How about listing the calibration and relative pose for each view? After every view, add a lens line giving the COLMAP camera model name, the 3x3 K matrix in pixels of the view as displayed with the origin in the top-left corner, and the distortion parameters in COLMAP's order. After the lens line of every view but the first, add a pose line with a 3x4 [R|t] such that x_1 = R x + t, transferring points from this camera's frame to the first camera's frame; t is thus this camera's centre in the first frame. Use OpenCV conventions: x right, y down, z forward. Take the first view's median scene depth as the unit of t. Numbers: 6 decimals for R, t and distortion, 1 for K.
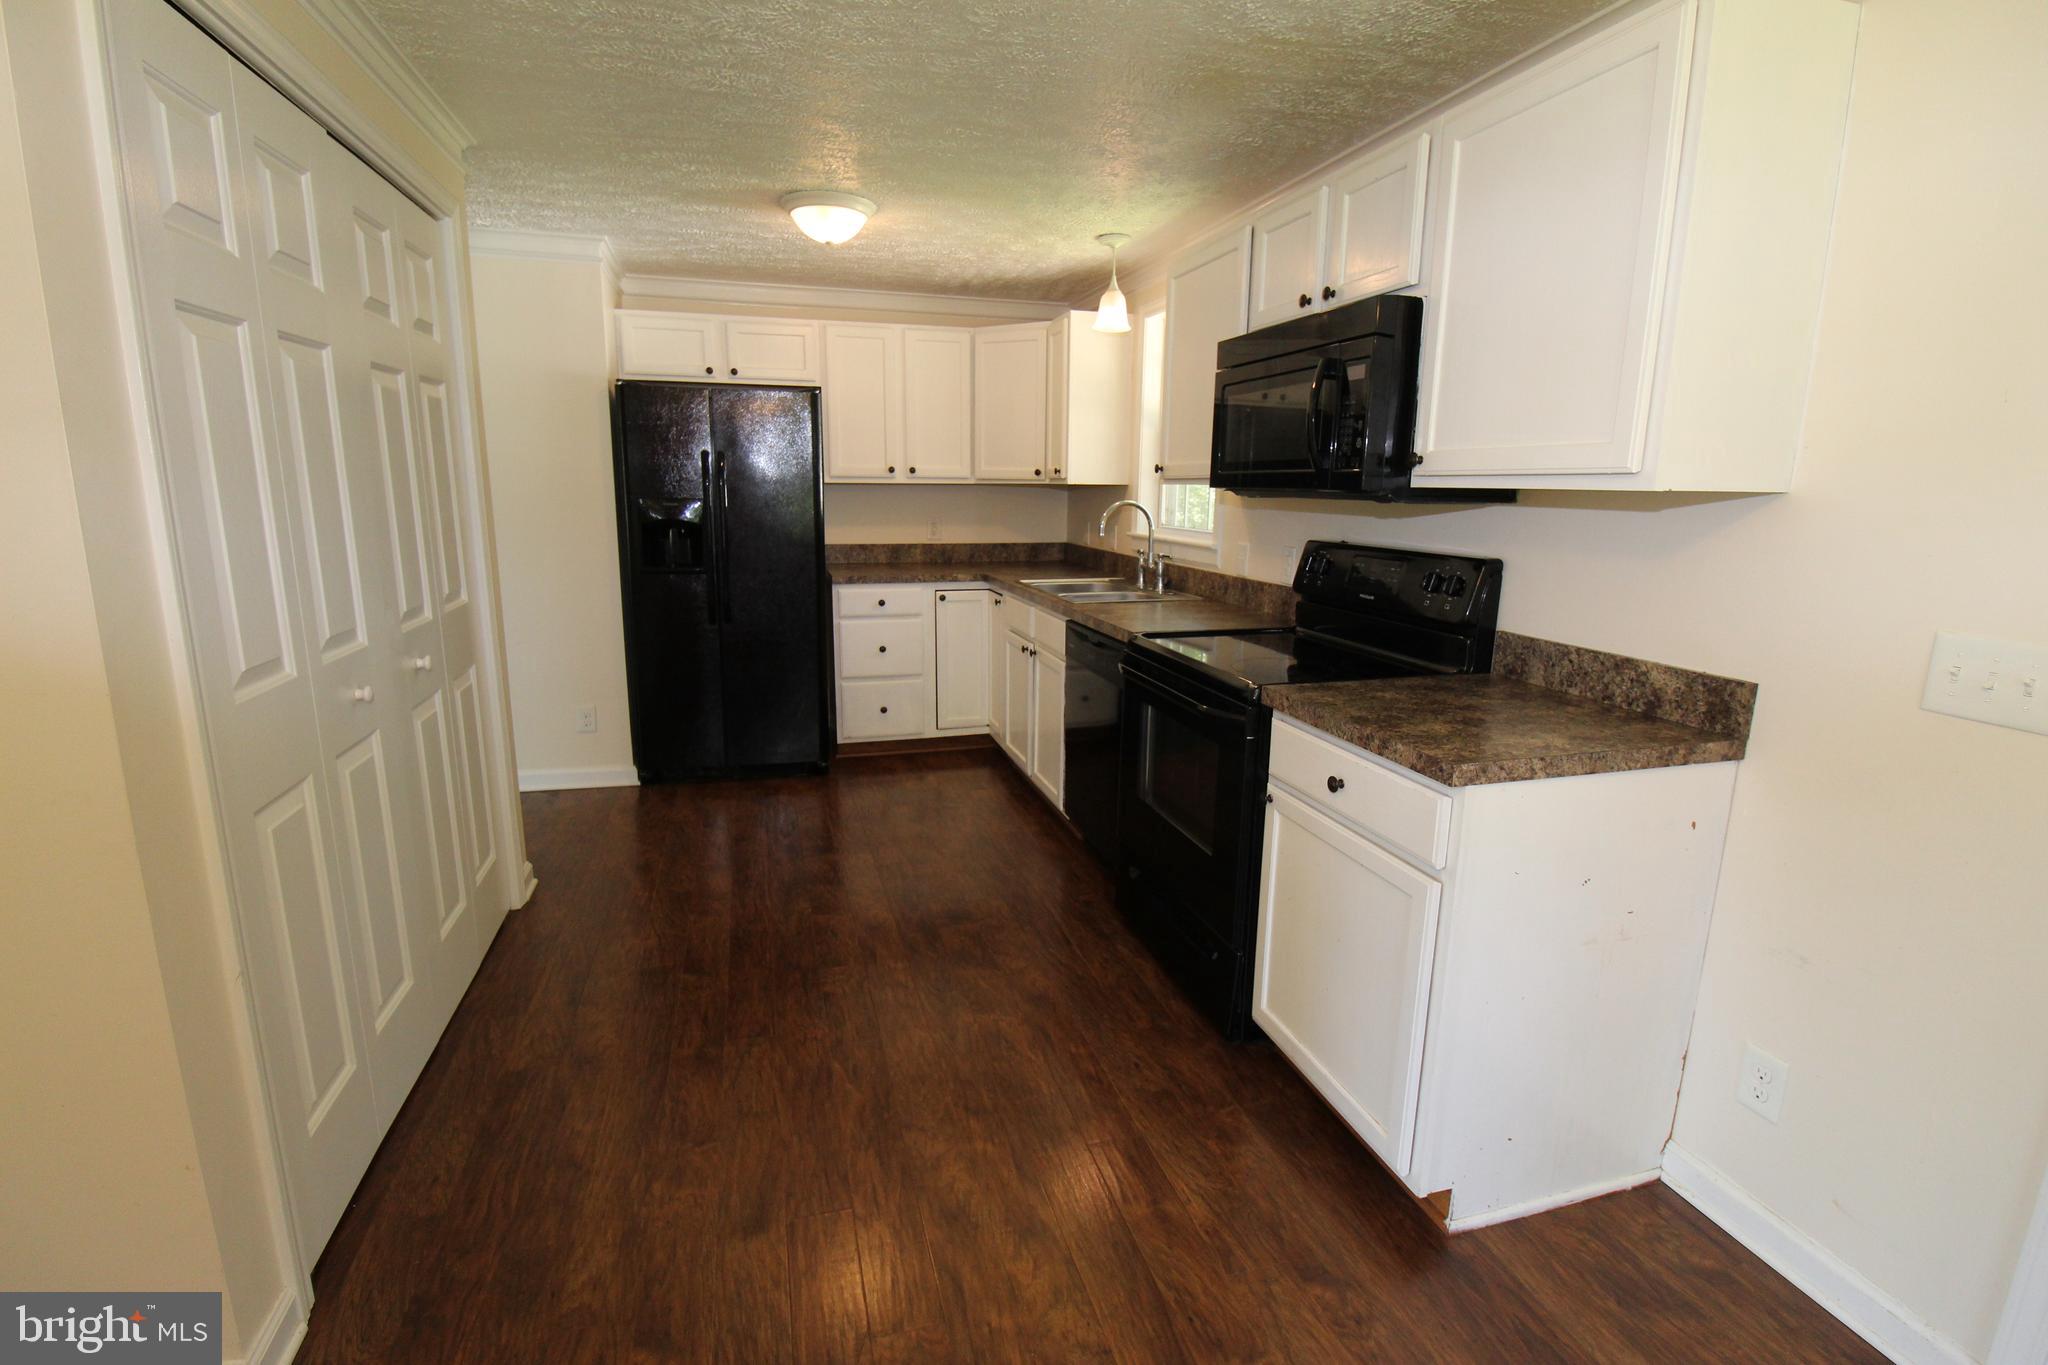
lens RADIAL K [[959.3, 0, 1026.1], [0, 959.3, 673.3], [0, 0, 1]] dist [0.000835, -0.000059]
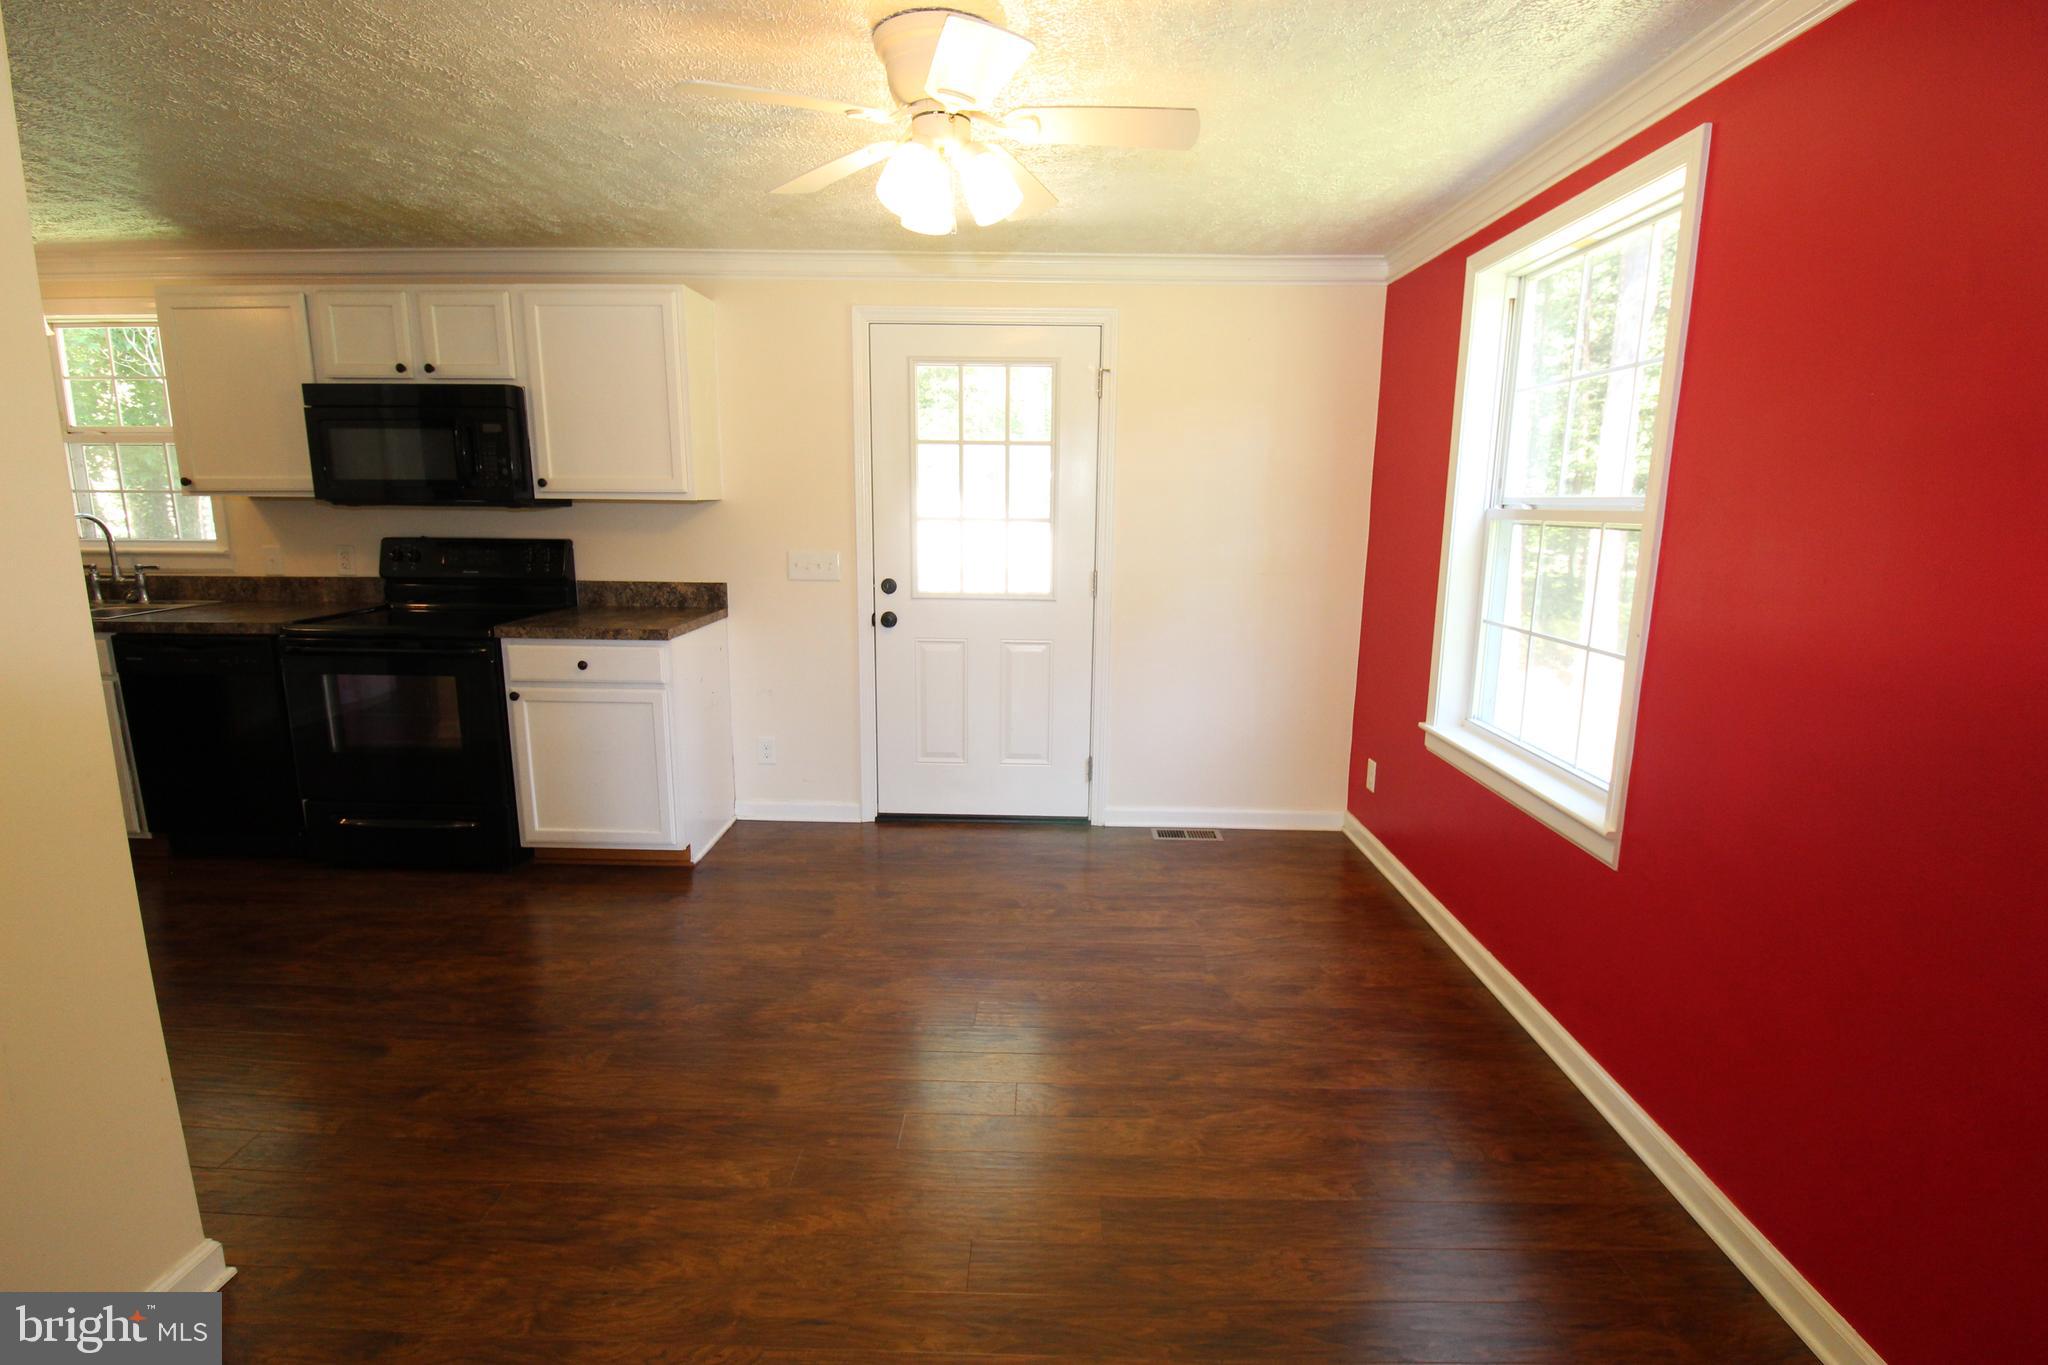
lens RADIAL K [[959.3, 0, 1026.1], [0, 959.3, 673.3], [0, 0, 1]] dist [0.000835, -0.000059]
pose [[0.282071, -0.180278, 0.942303, -0.981871], [0.185501, 0.973900, 0.130795, 0.043569], [-0.941289, 0.137905, 0.308151, -0.280530]]
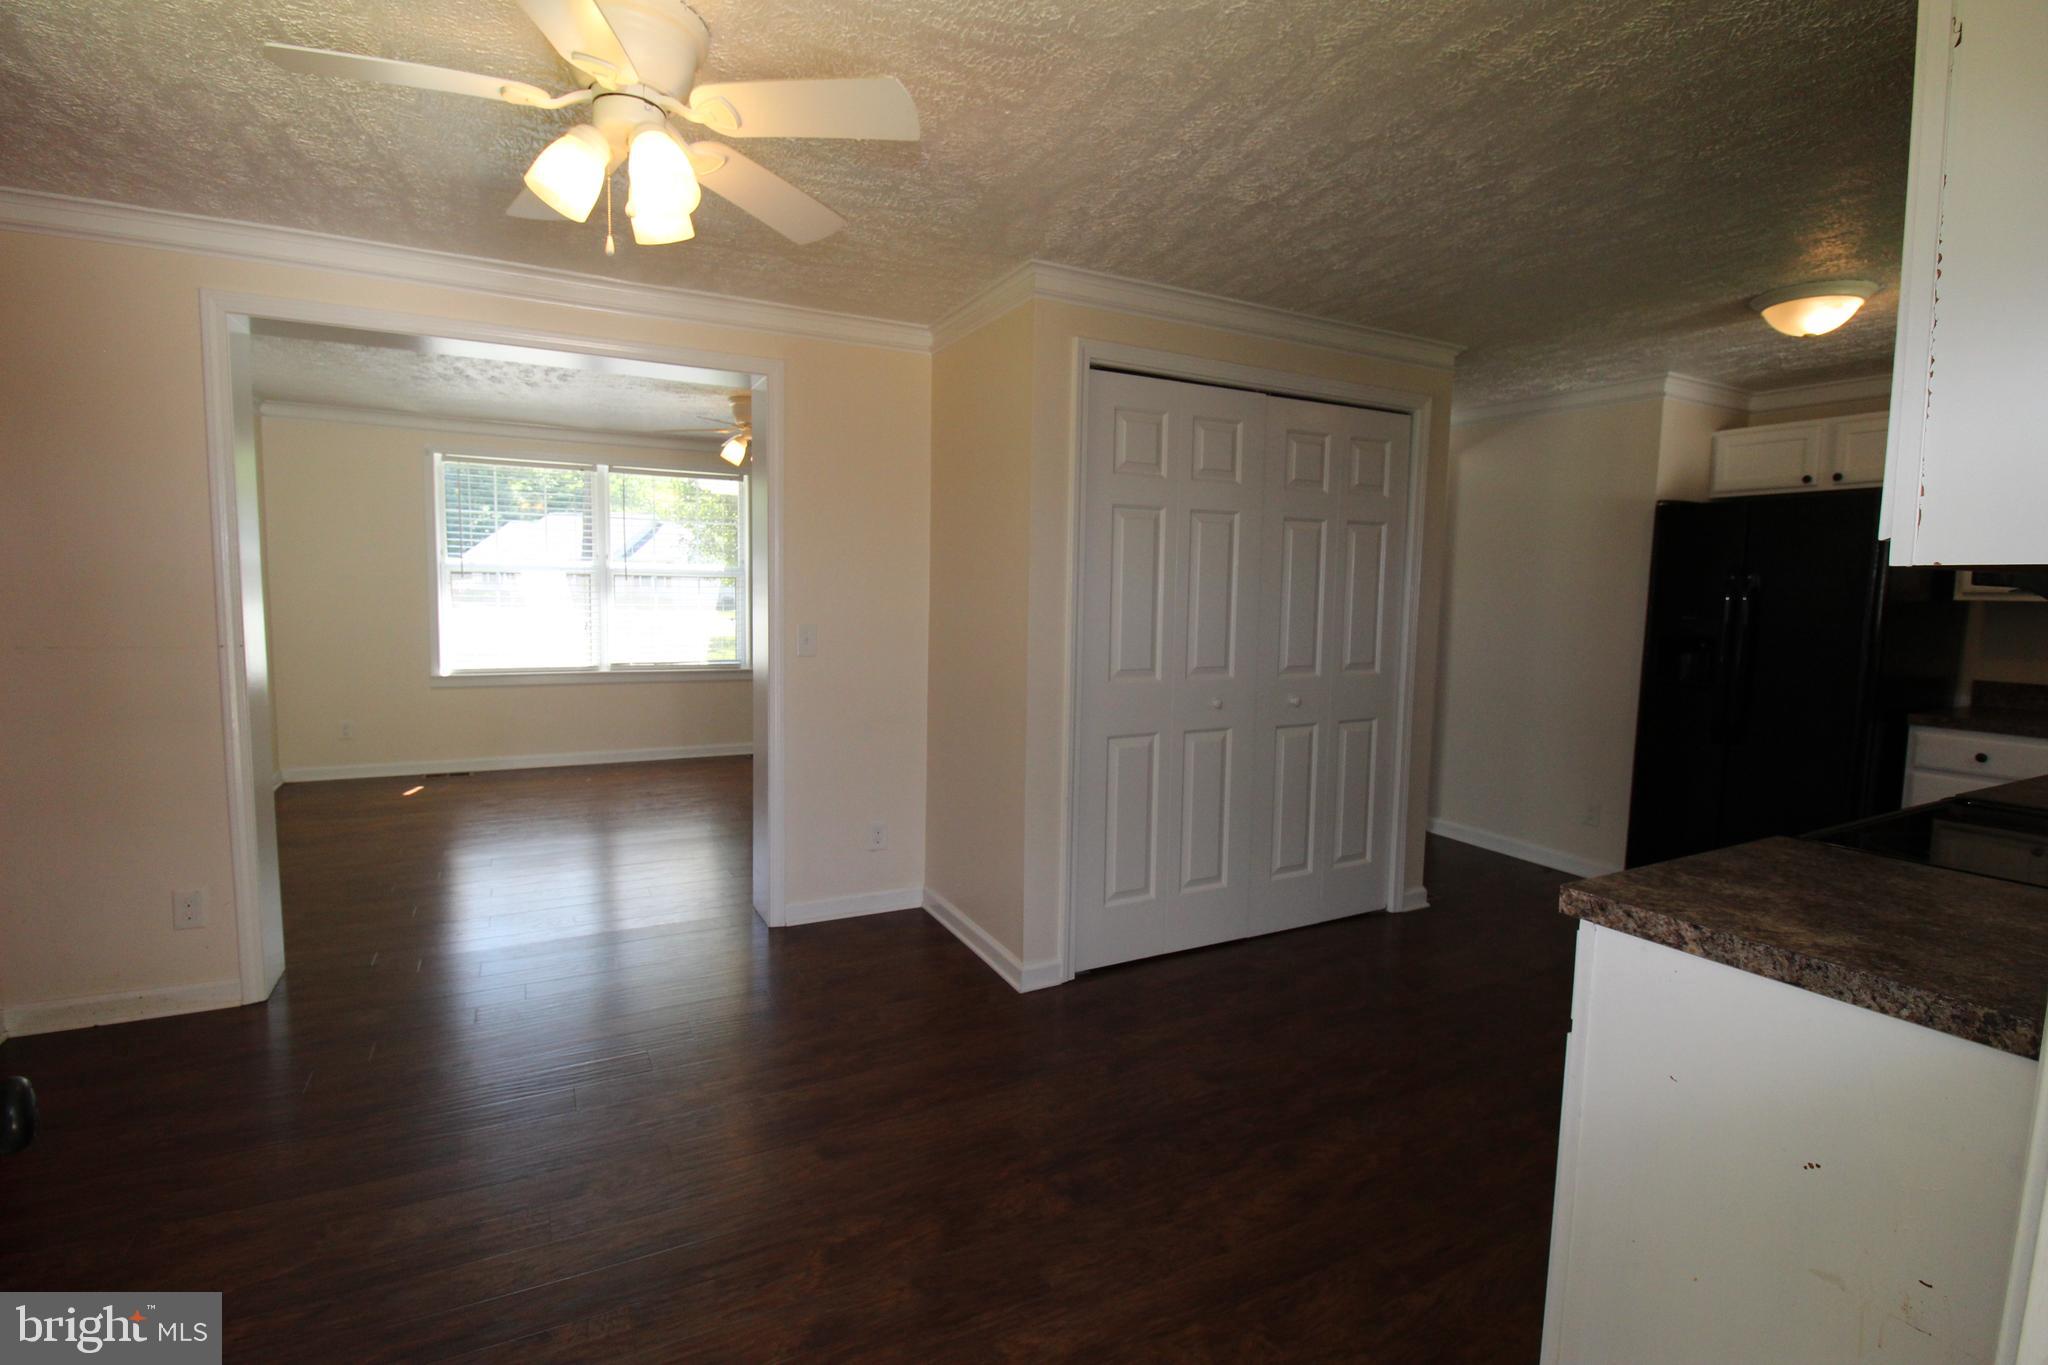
lens RADIAL K [[959.3, 0, 1026.1], [0, 959.3, 673.3], [0, 0, 1]] dist [0.000835, -0.000059]
pose [[0.229398, 0.082351, -0.969843, 0.739743], [-0.210244, 0.977084, 0.033237, -0.012261], [0.950355, 0.196279, 0.241455, 0.186899]]
